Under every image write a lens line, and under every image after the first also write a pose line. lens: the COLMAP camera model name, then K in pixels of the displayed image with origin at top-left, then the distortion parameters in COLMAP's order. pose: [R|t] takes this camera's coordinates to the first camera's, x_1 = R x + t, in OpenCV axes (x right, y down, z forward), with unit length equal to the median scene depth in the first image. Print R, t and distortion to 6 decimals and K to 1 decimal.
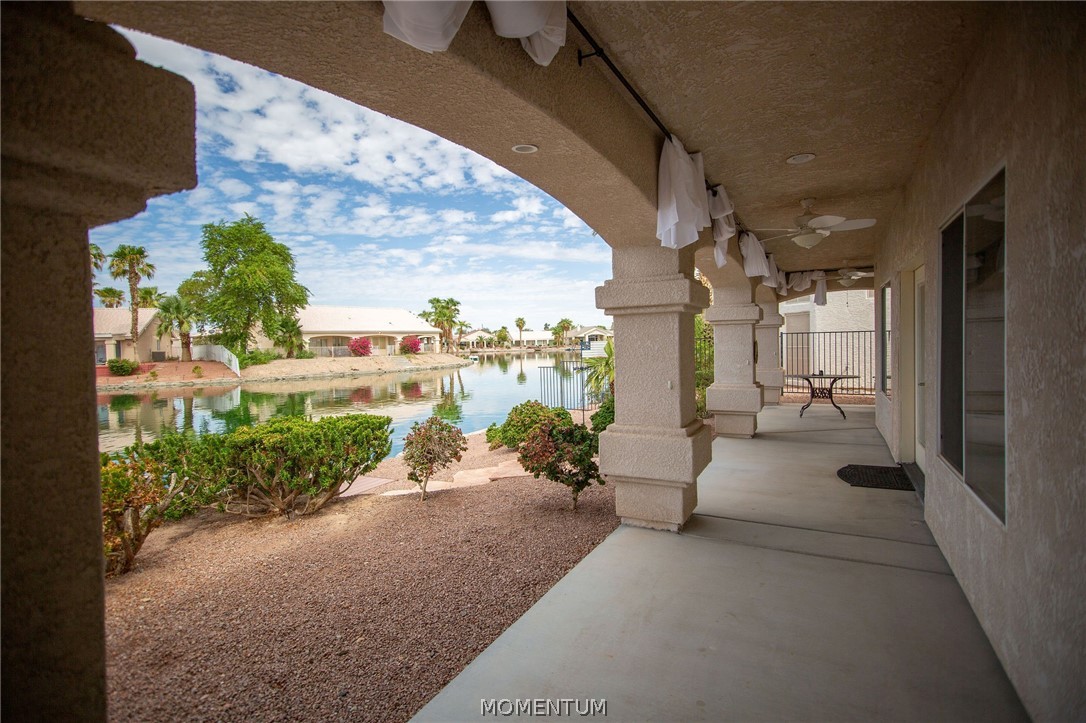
lens RADIAL K [[519.4, 0, 540.4], [0, 519.4, 349.0], [0, 0, 1]] dist [-0.001346, 0.012913]
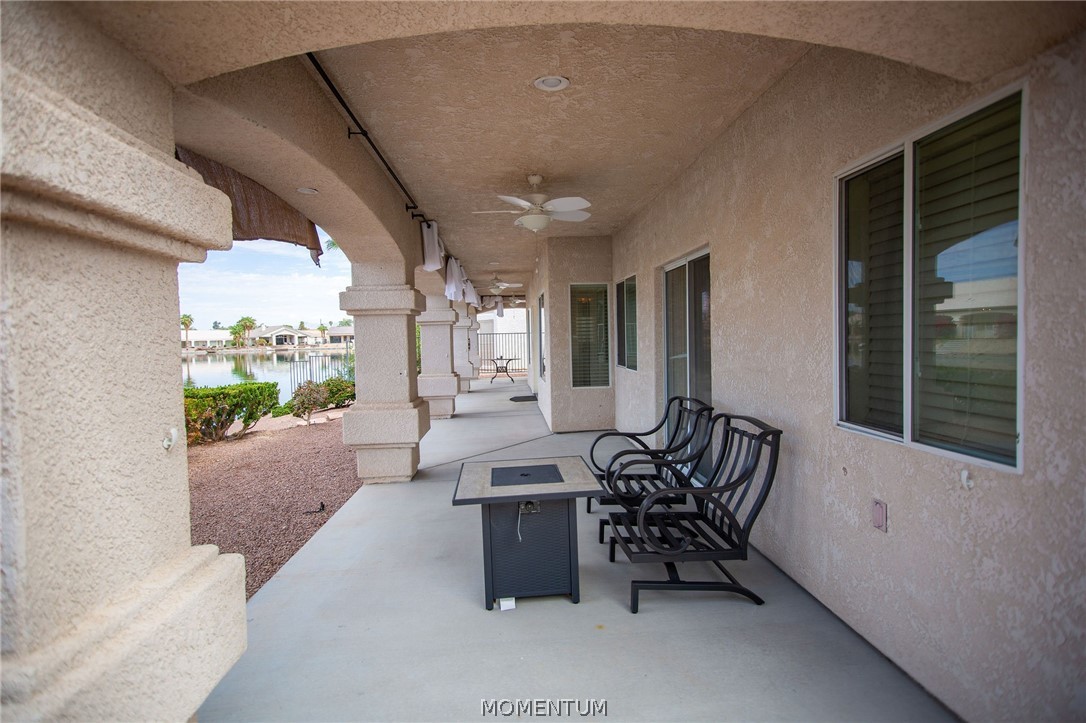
lens RADIAL K [[520.1, 0, 537.0], [0, 520.1, 354.8], [0, 0, 1]] dist [0.026361, 0.001363]
pose [[0.841268, -0.015957, 0.540383, -0.050036], [0.010779, 0.999861, 0.012745, 0.003016], [-0.540511, -0.004897, 0.841323, -0.088073]]
